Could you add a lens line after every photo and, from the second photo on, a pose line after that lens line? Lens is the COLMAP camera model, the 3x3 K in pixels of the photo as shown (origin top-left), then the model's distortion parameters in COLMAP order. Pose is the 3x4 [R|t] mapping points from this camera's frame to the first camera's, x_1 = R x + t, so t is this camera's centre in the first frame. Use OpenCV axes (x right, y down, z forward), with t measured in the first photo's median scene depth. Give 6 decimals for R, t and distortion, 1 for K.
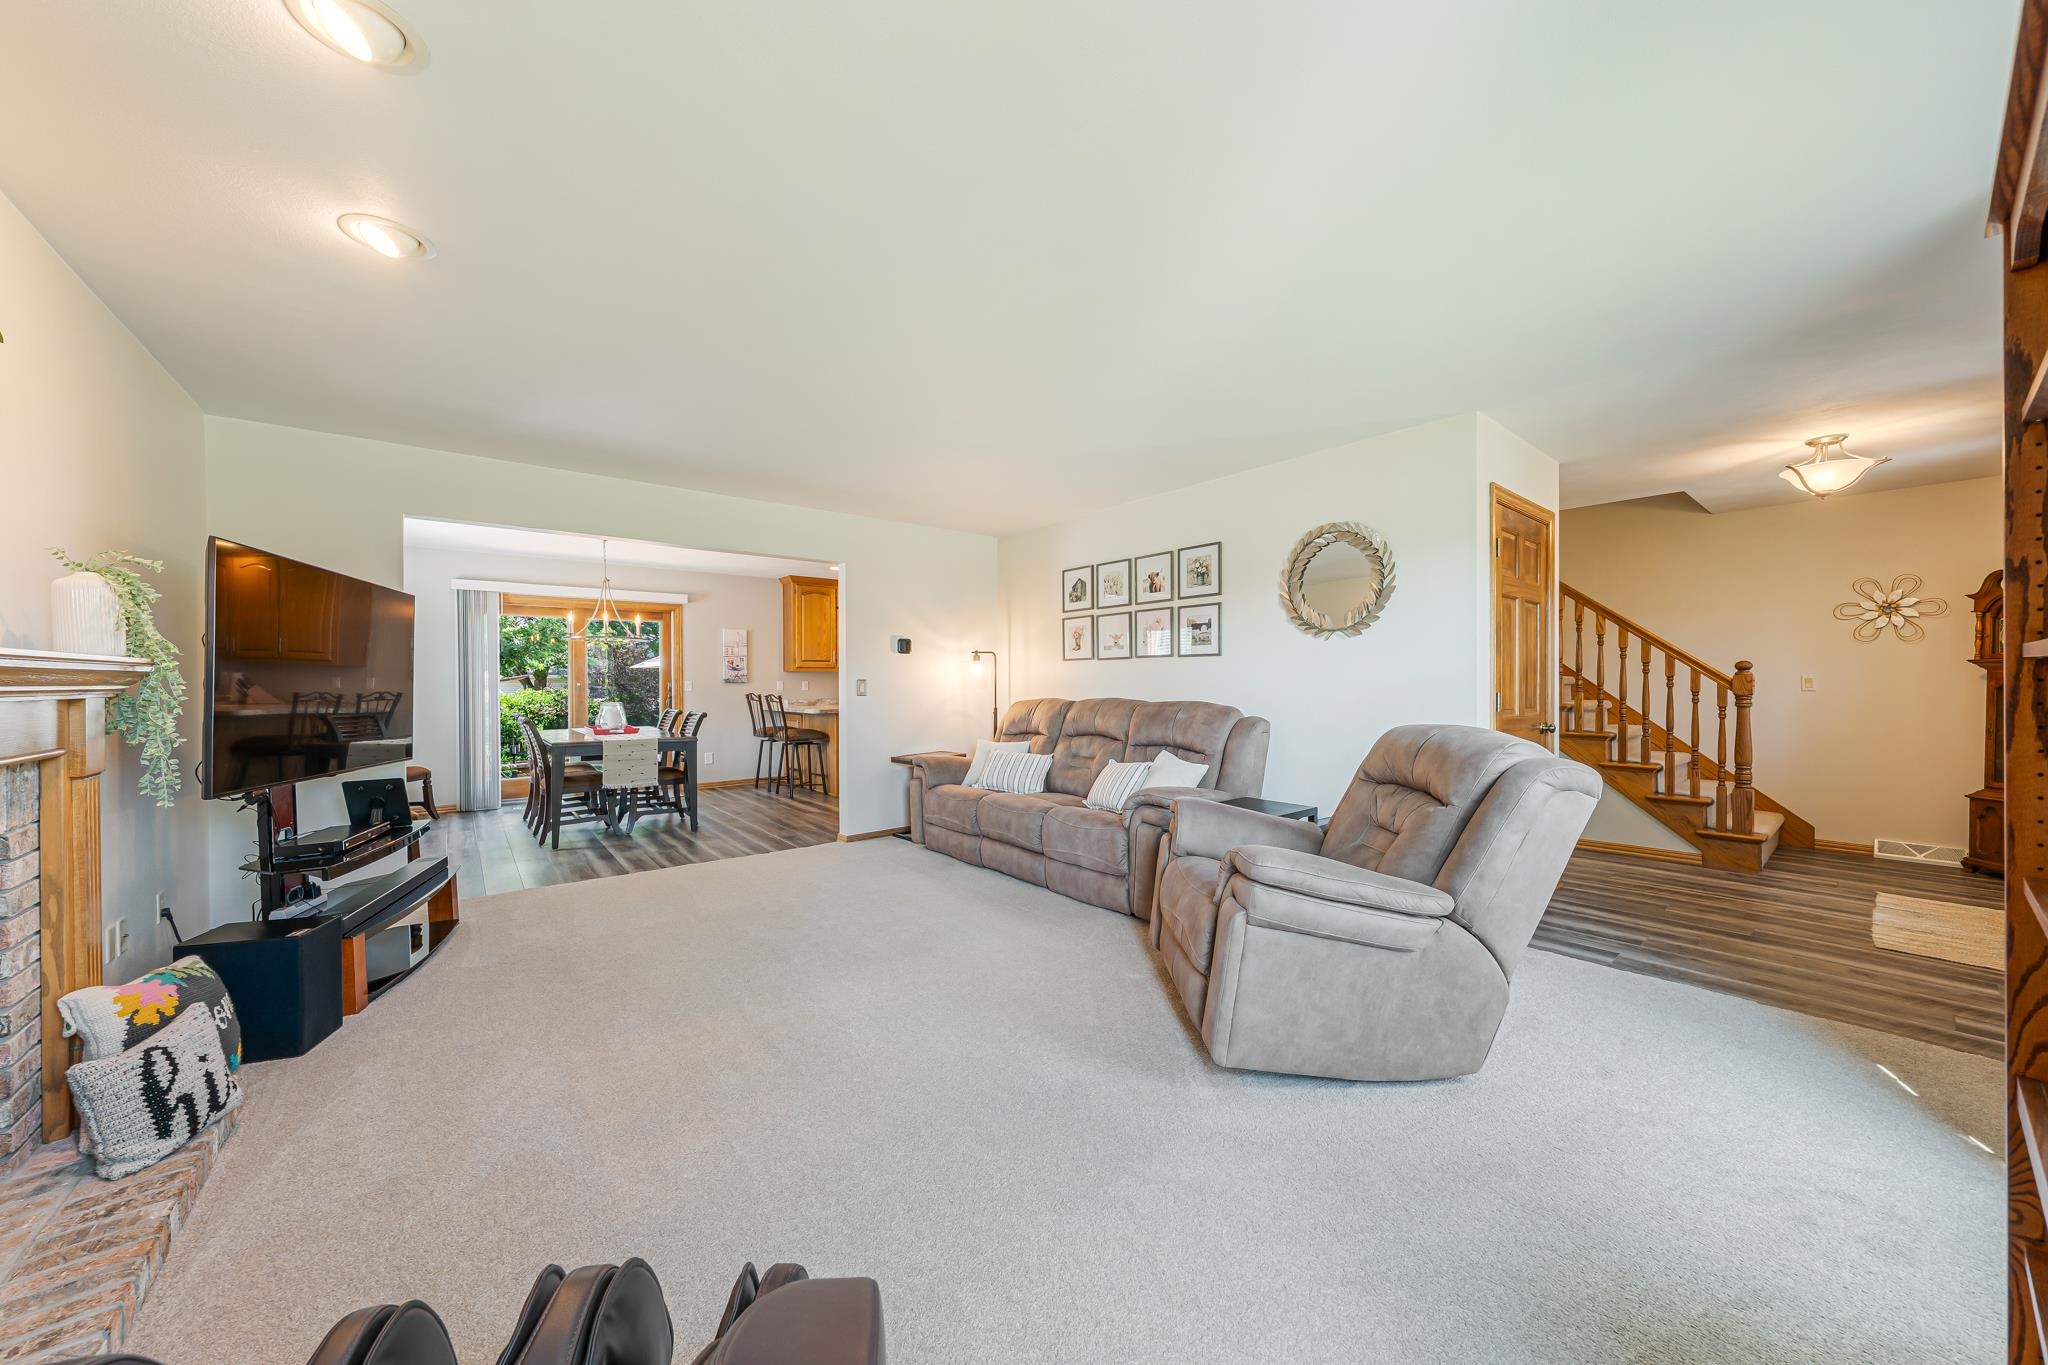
lens RADIAL K [[714.1, 0, 1022.0], [0, 714.1, 691.1], [0, 0, 1]] dist [-0.004632, -0.000041]
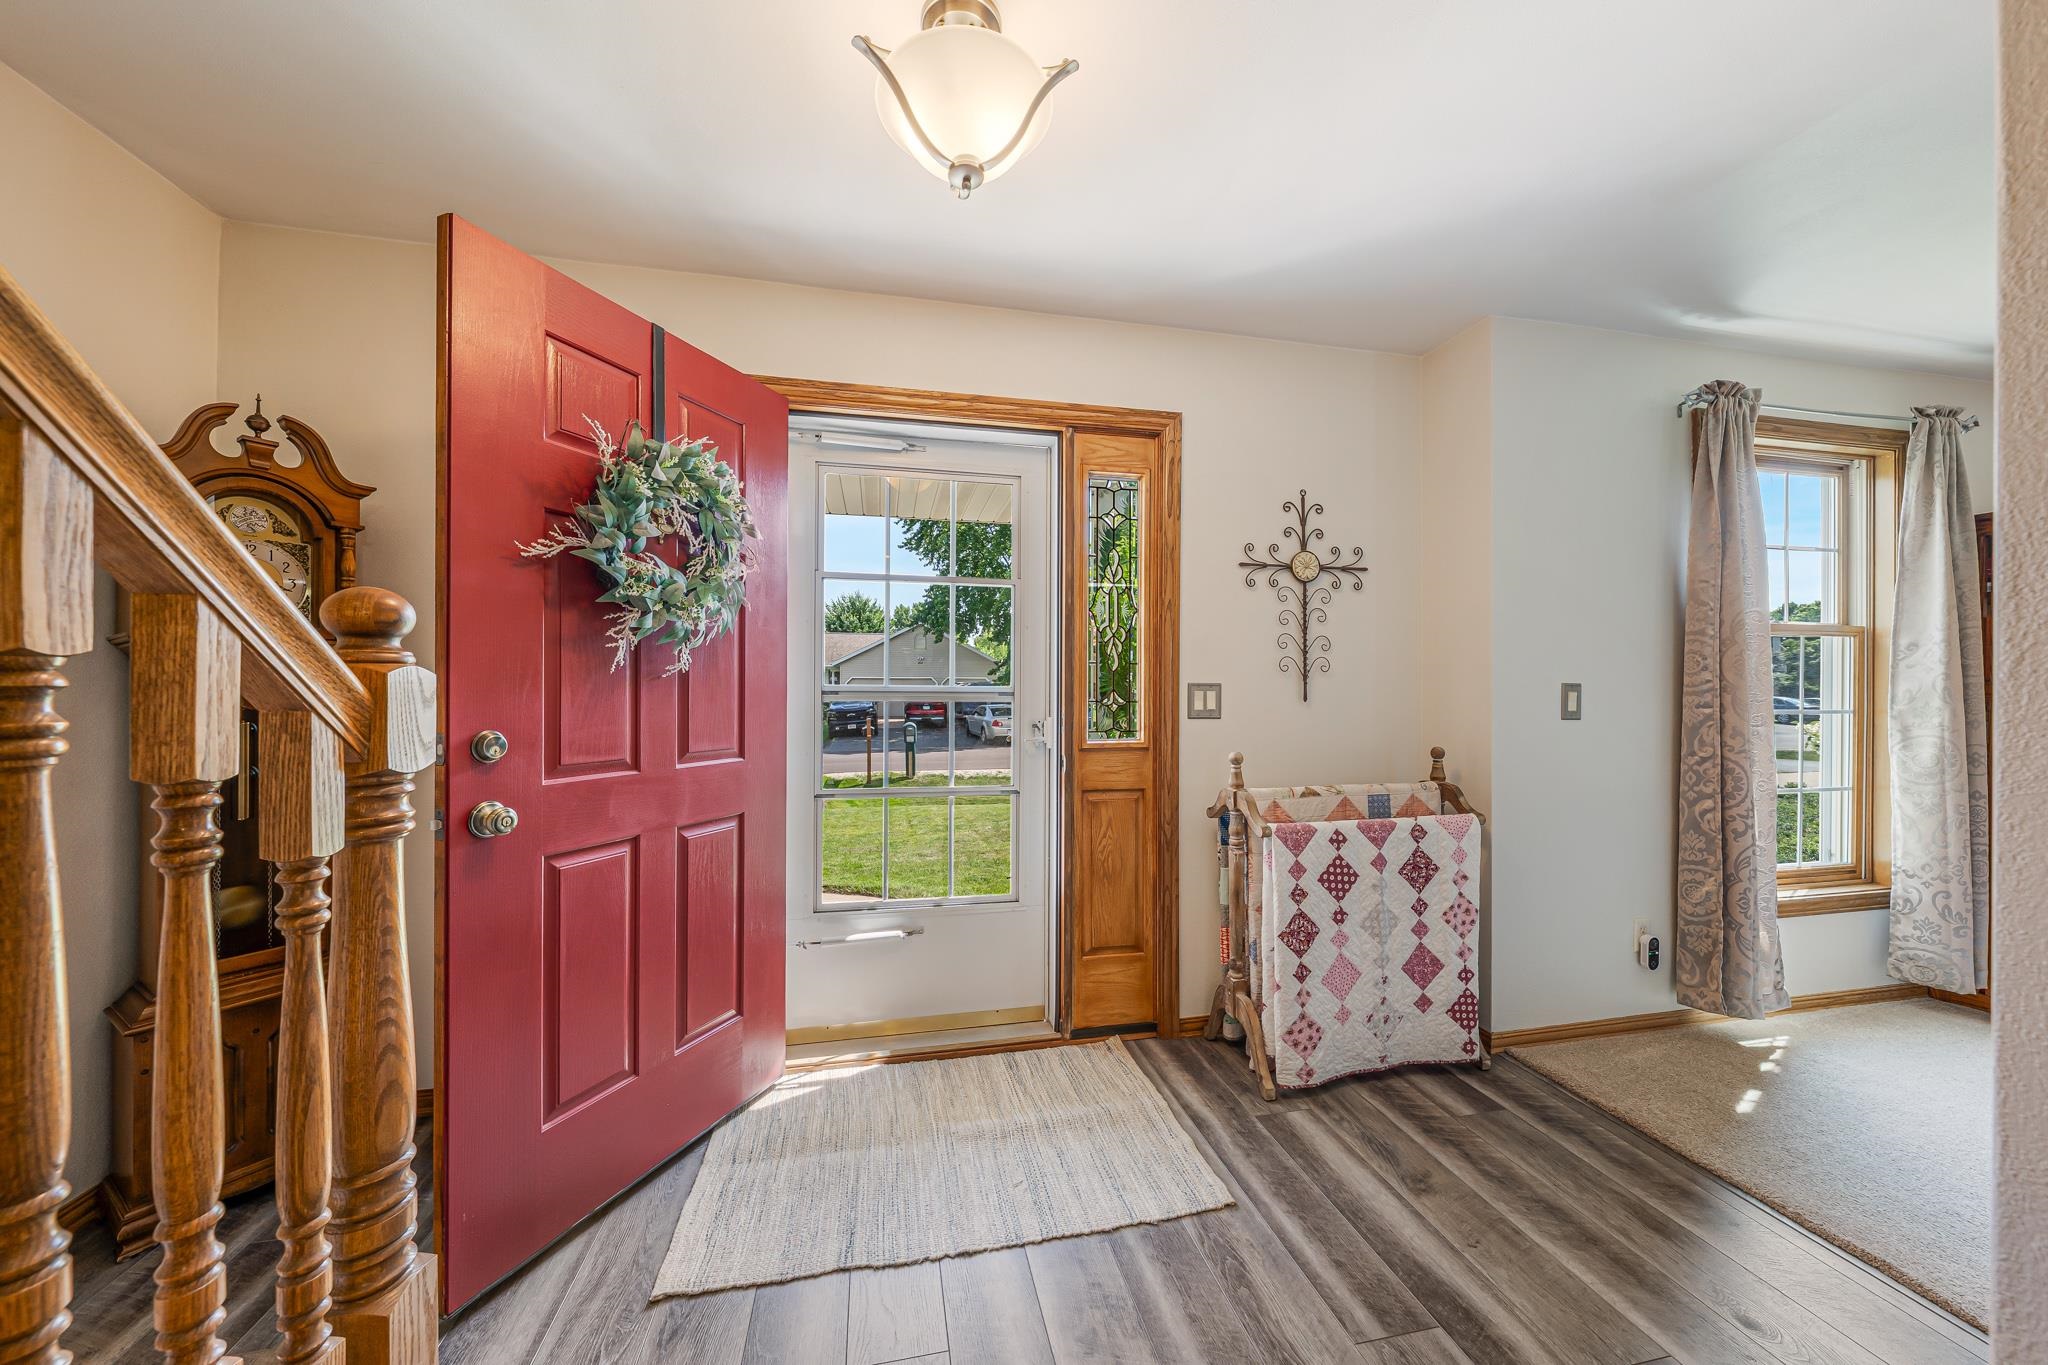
lens RADIAL K [[714.1, 0, 1015.2], [0, 714.1, 689.1], [0, 0, 1]] dist [-0.004632, -0.000041]
pose [[-0.888895, 0.004485, 0.458090, 0.717675], [0.007003, 0.999968, 0.003798, -0.012791], [-0.458058, 0.006584, -0.888898, 0.997851]]
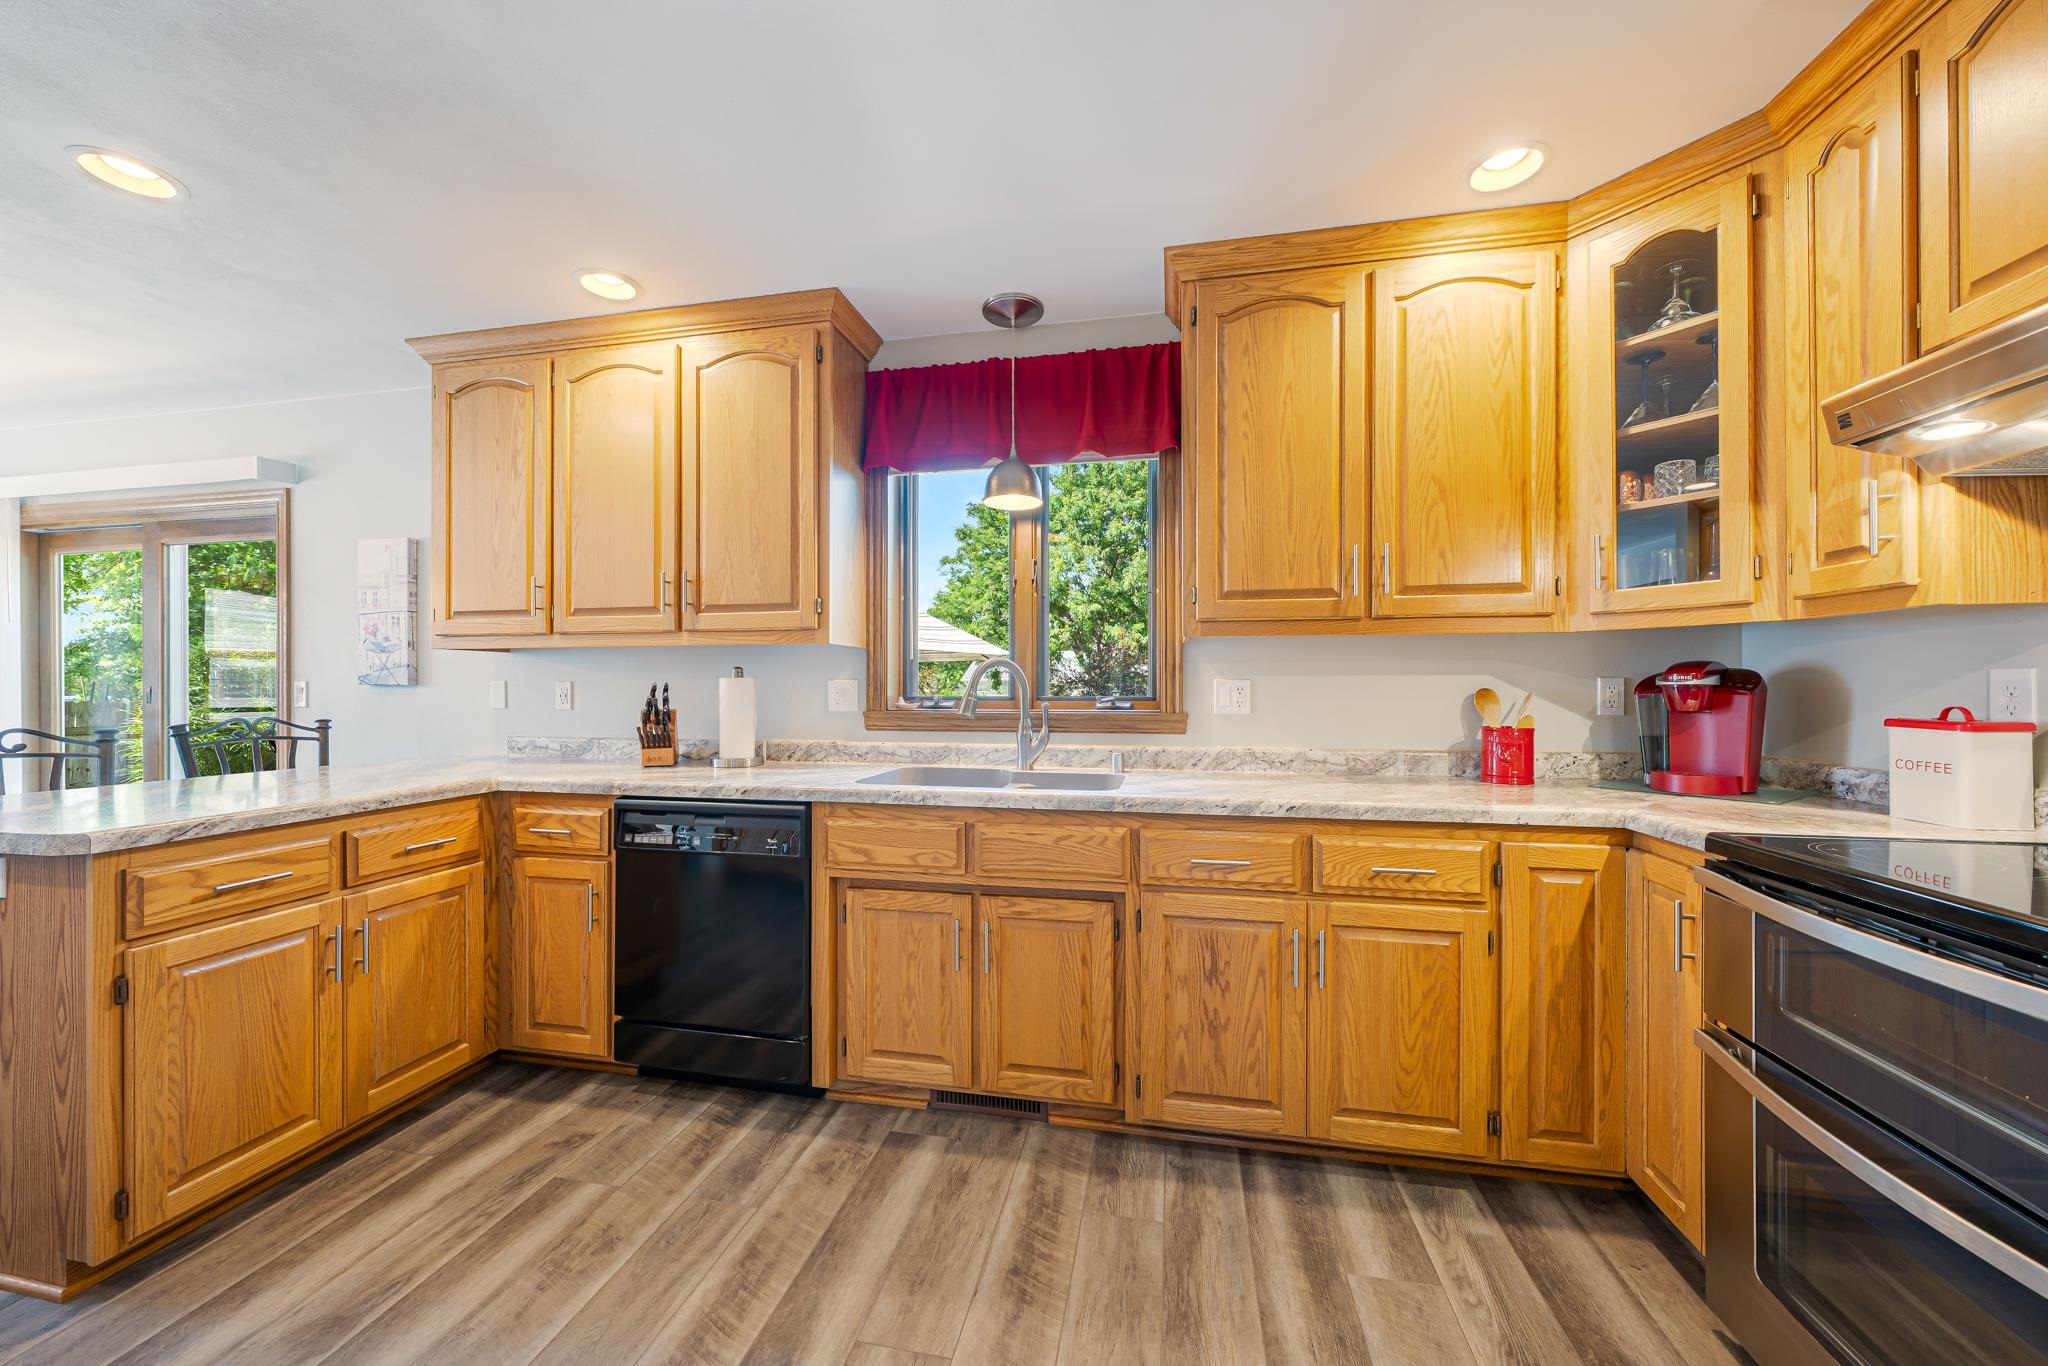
lens RADIAL K [[735.6, 0, 1023.2], [0, 735.6, 686.8], [0, 0, 1]] dist [-0.001665, 0.000410]
pose [[0.642454, 0.005365, -0.766306, 0.164894], [-0.013771, 0.999895, -0.004544, -0.024706], [0.766201, 0.013472, 0.642460, 1.724037]]
